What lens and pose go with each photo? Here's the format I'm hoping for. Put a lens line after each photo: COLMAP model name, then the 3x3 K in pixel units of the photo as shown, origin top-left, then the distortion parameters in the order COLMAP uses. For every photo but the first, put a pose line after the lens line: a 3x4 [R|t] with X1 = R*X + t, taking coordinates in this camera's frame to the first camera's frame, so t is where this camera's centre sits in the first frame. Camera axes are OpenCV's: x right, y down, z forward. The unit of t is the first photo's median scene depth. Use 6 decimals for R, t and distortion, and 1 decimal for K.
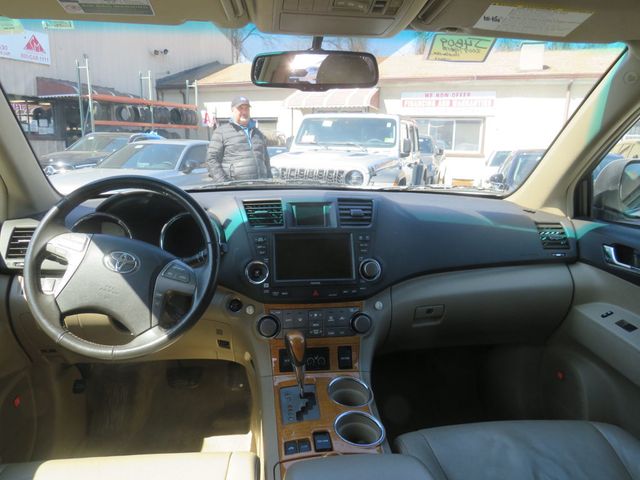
lens RADIAL K [[462.1, 0, 321.6], [0, 462.1, 222.3], [0, 0, 1]] dist [-0.018480, -0.001298]
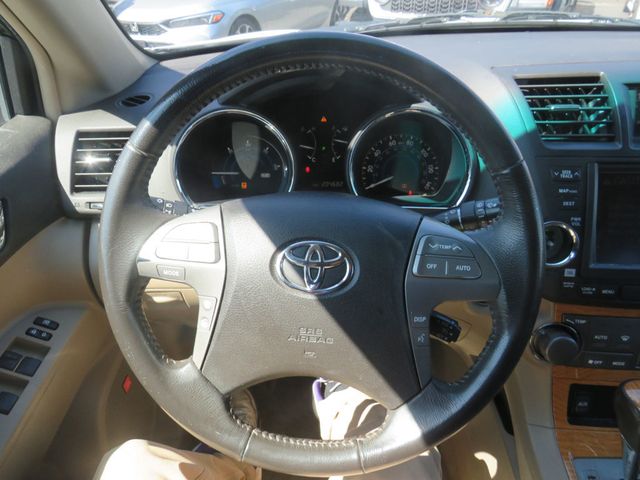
lens RADIAL K [[468.2, 0, 307.2], [0, 468.2, 242.0], [0, 0, 1]] dist [-0.011309, -0.003414]
pose [[0.981234, 0.074090, -0.178017, -0.299570], [-0.000056, 0.923340, 0.383983, -0.078527], [0.192820, -0.376768, 0.906017, 0.509143]]
